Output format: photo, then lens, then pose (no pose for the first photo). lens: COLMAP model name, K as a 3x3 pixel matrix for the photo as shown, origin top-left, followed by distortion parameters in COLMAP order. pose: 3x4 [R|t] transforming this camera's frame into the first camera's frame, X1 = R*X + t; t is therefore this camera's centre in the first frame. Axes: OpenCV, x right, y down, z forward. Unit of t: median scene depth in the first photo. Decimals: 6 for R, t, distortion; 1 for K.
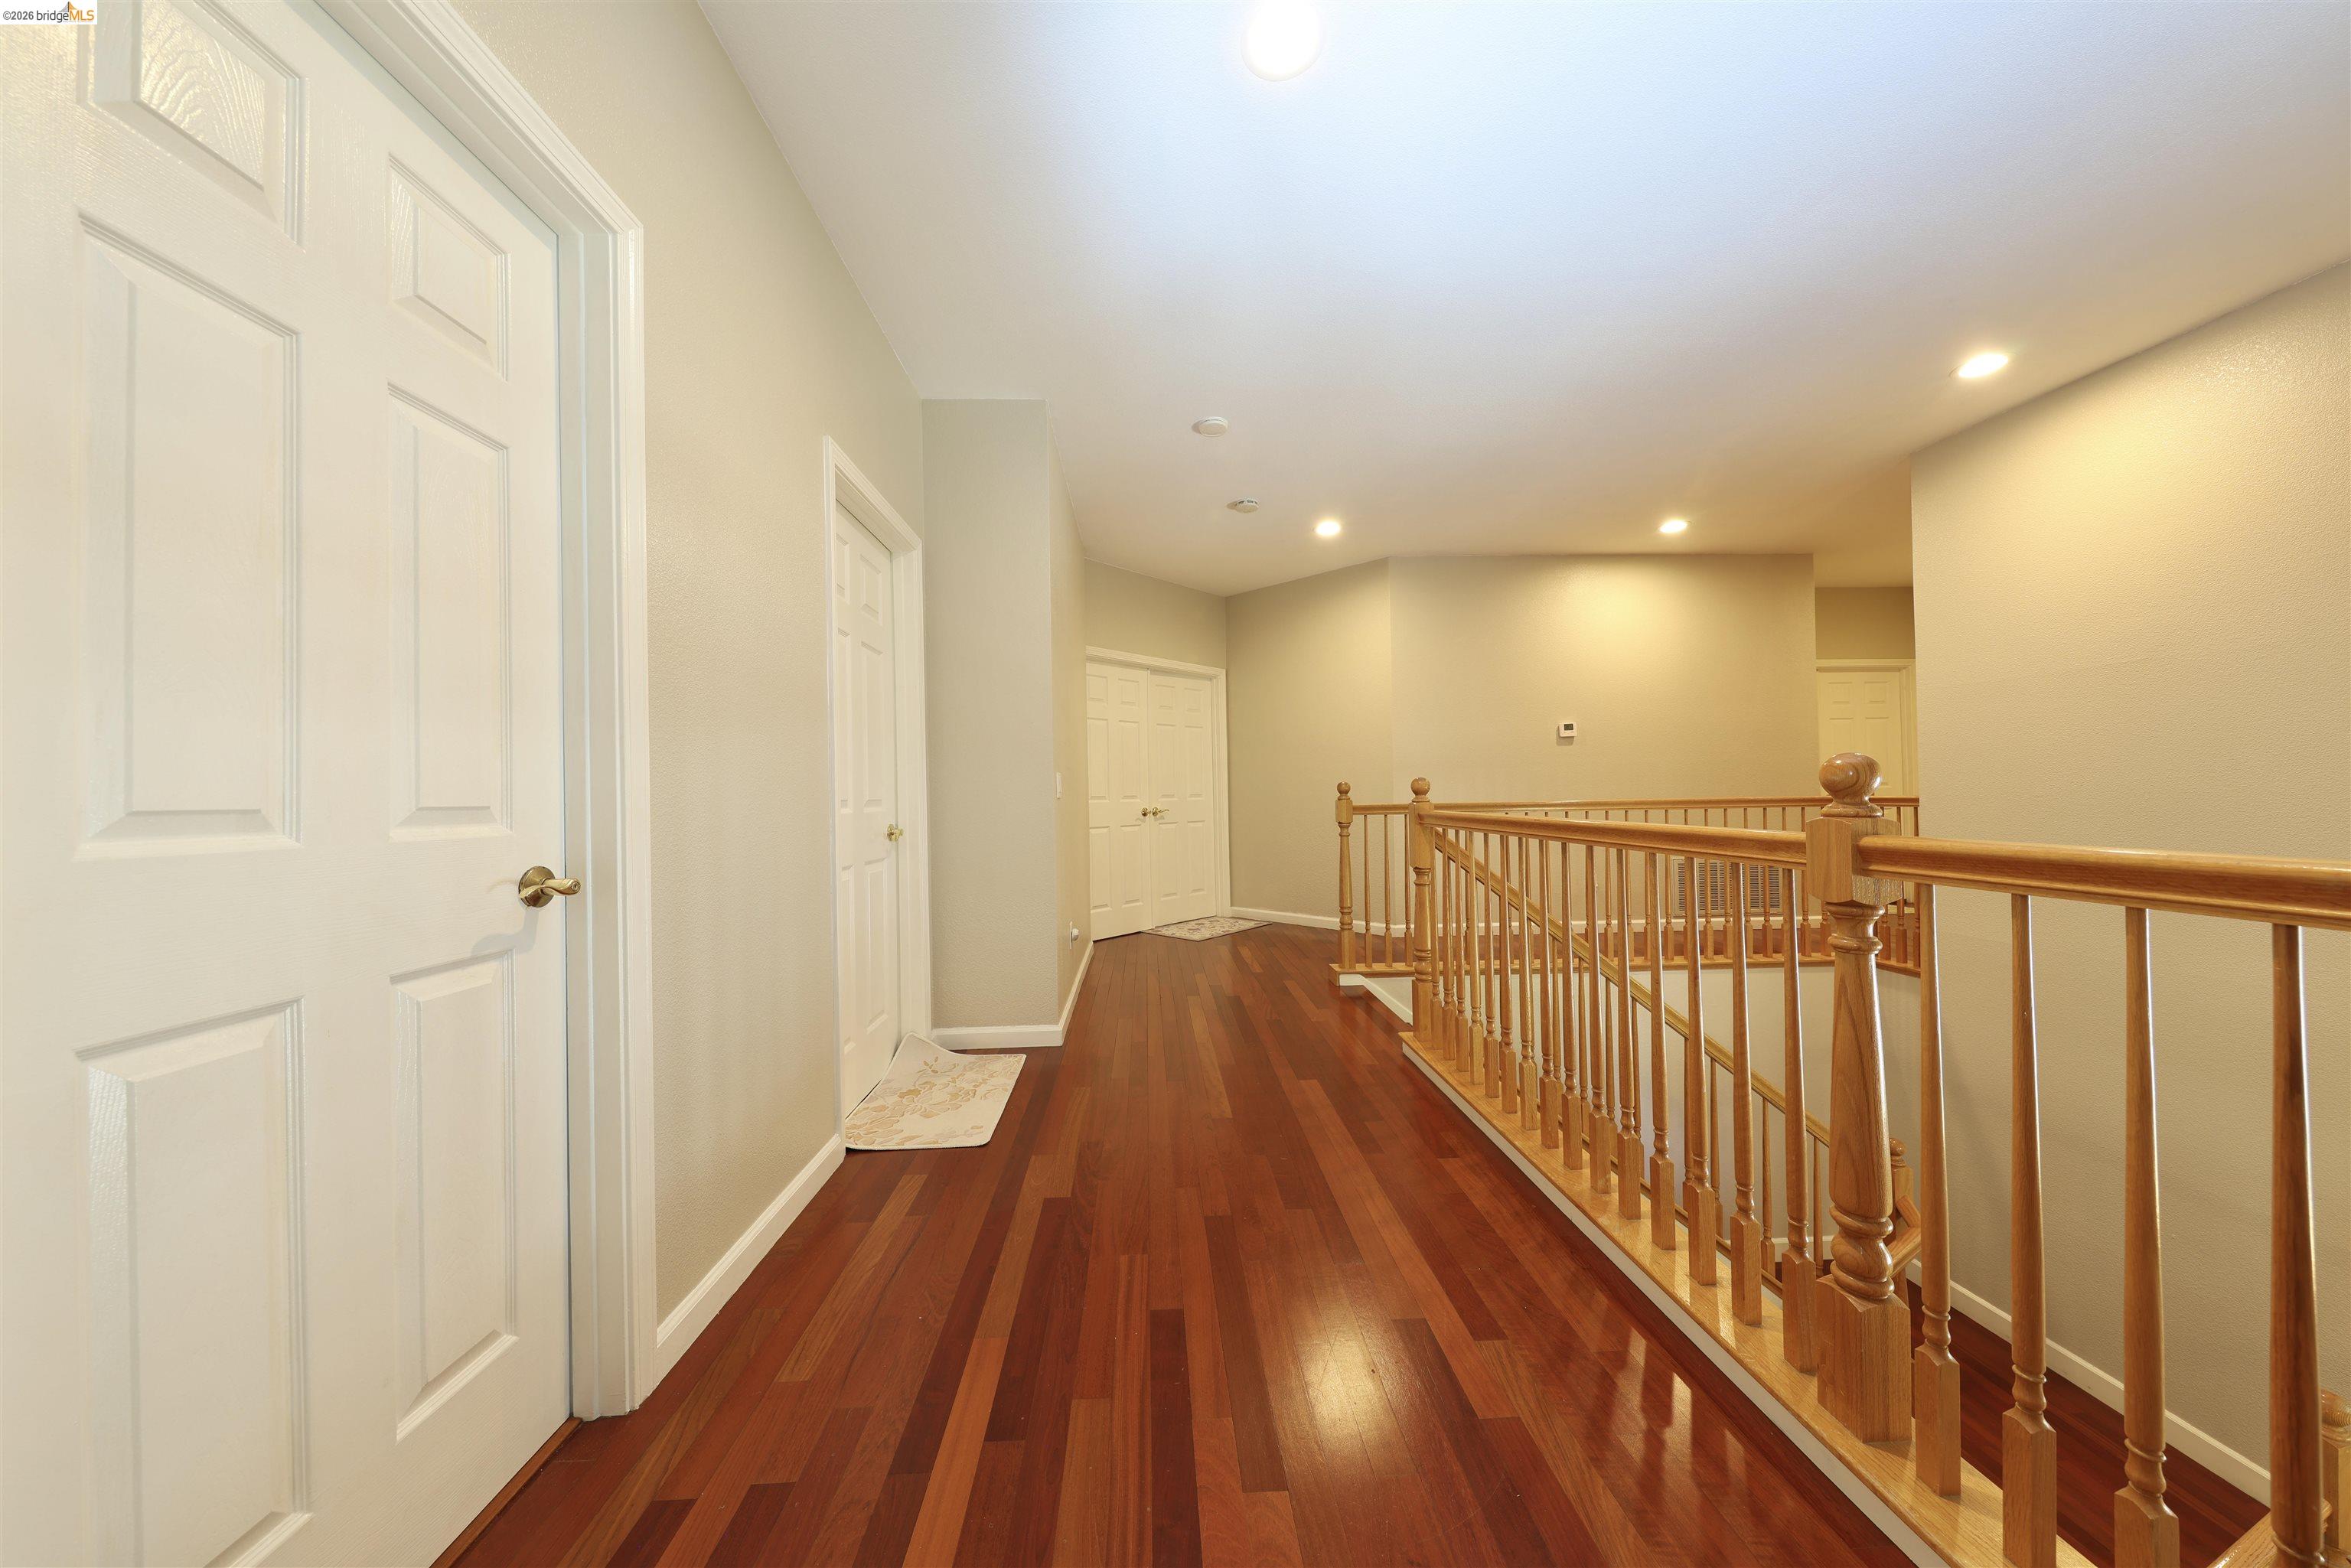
lens RADIAL K [[776.4, 0, 1185.5], [0, 776.4, 784.4], [0, 0, 1]] dist [0.009299, -0.006177]
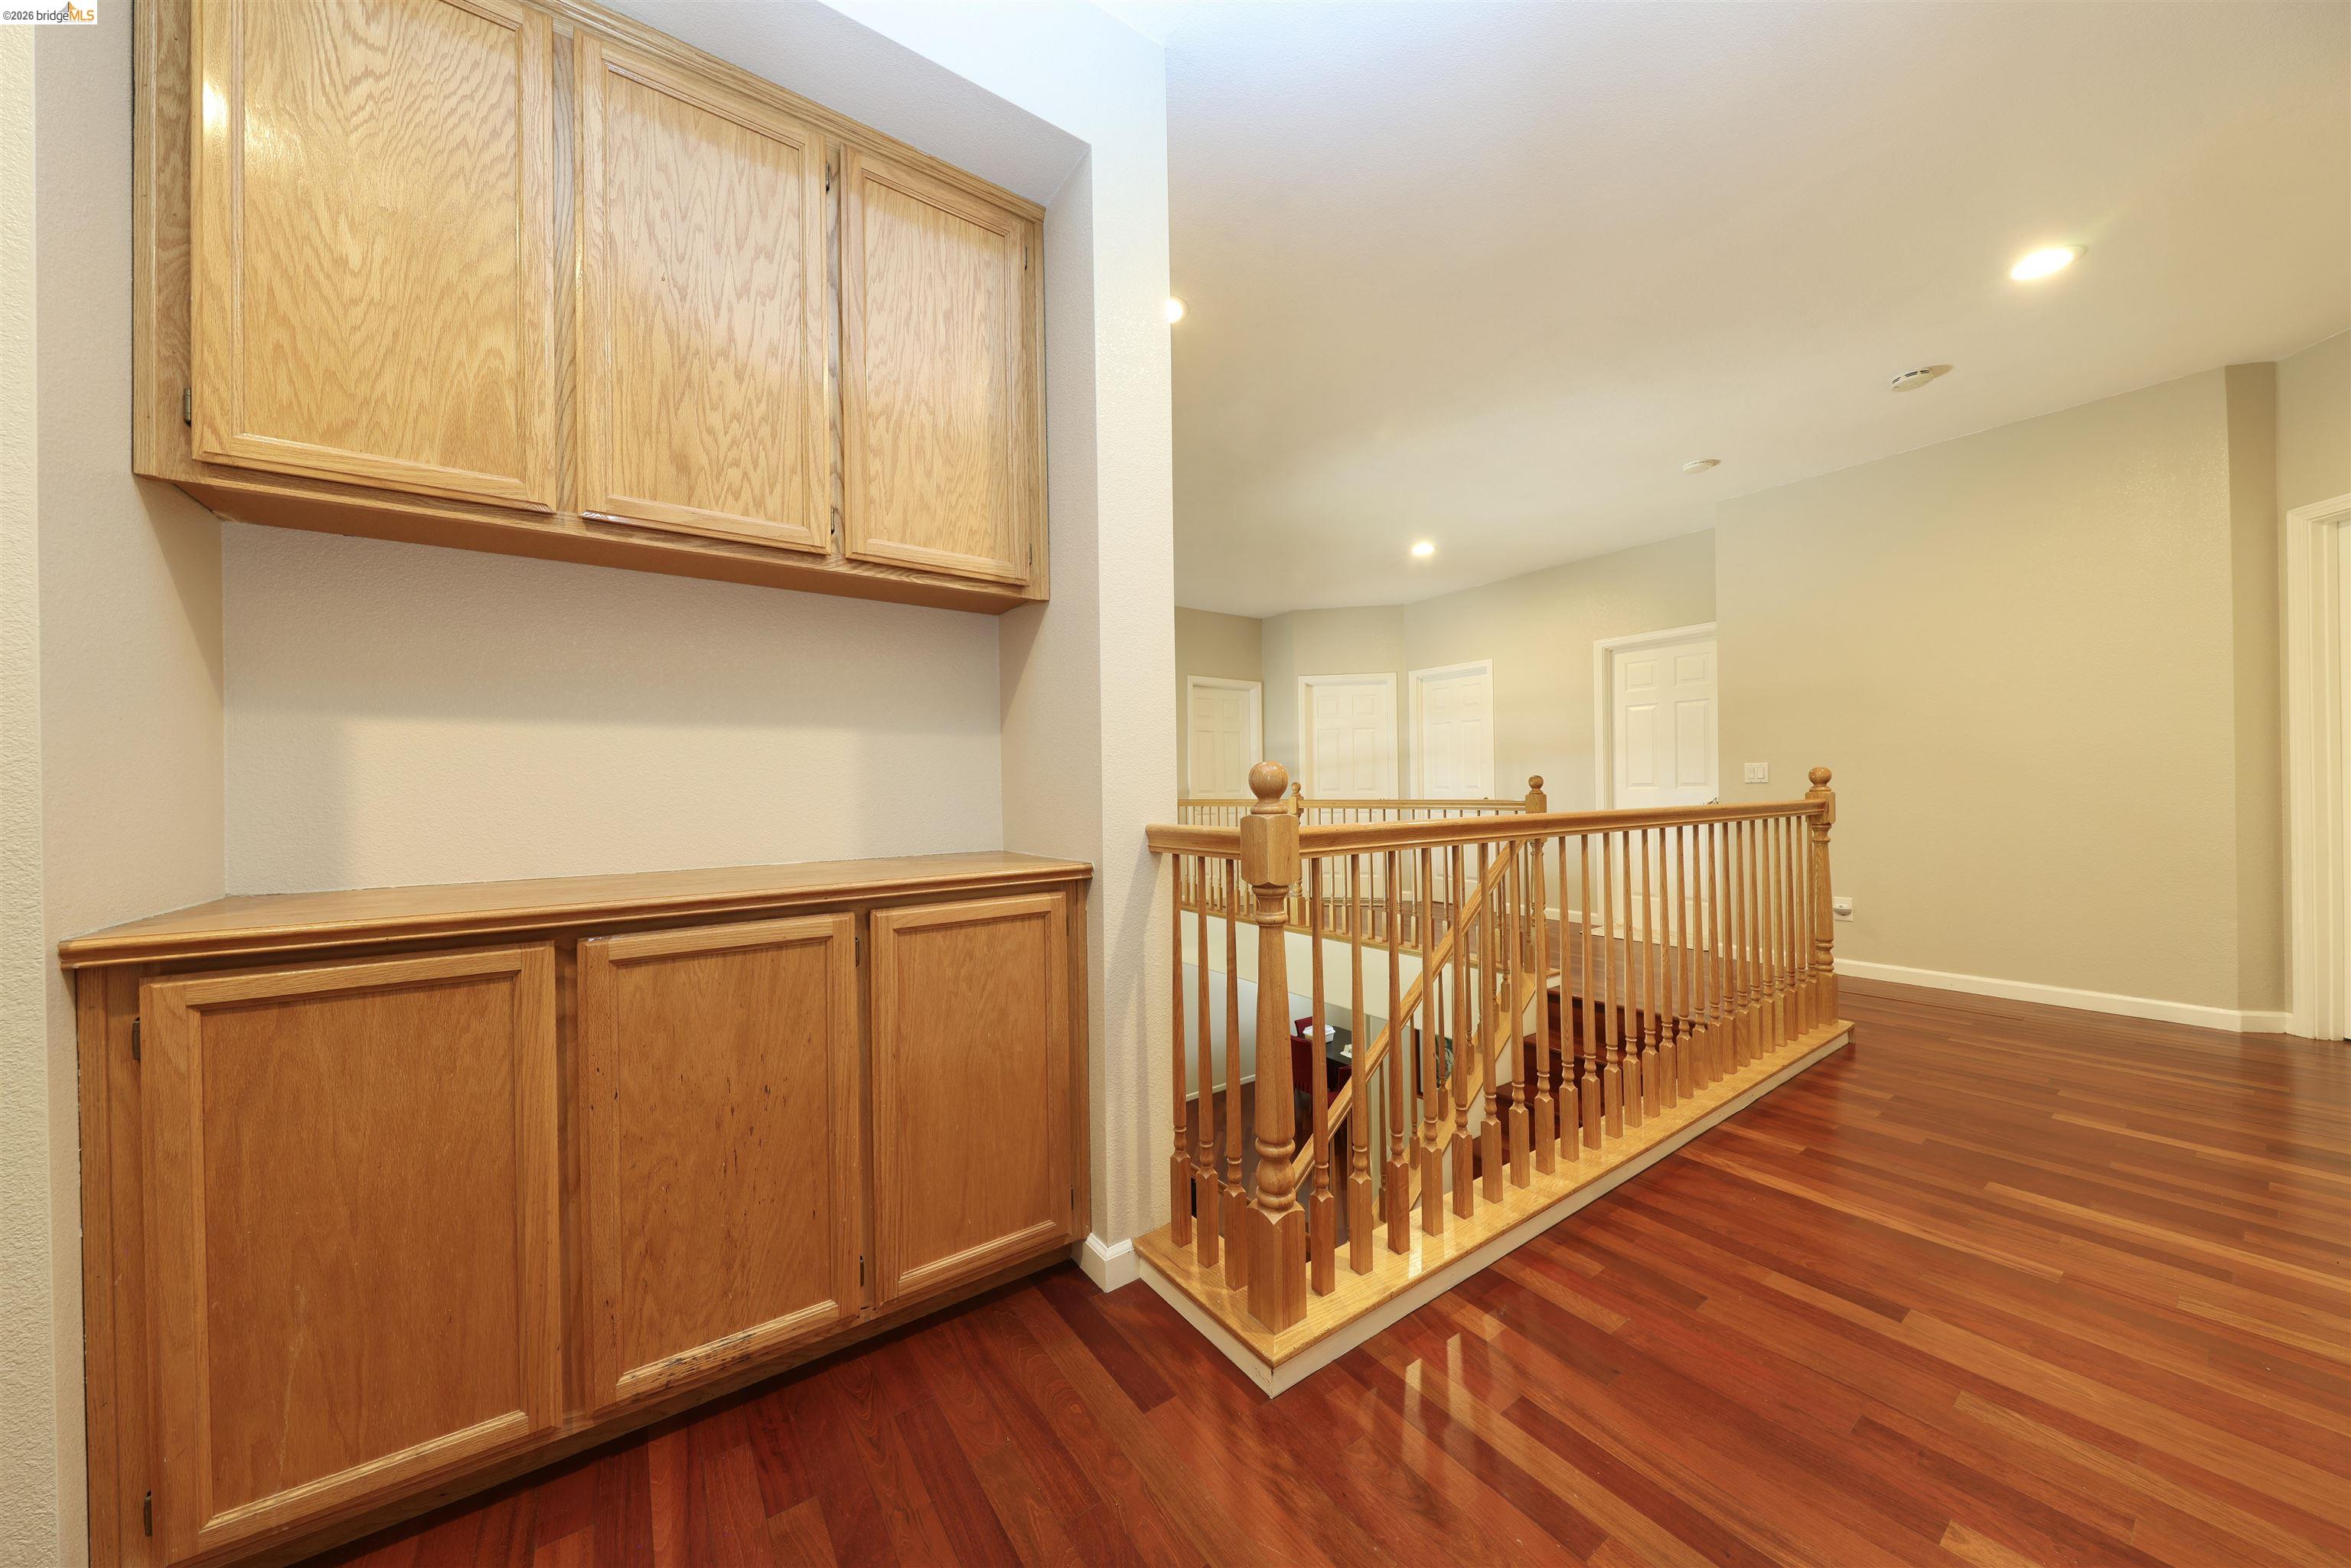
lens RADIAL K [[776.4, 0, 1185.5], [0, 776.4, 784.4], [0, 0, 1]] dist [0.009299, -0.006177]
pose [[-0.545187, 0.025168, 0.837937, -0.093408], [0.013324, 0.999683, -0.021357, 0.020787], [-0.838209, -0.000479, -0.545349, 1.863849]]
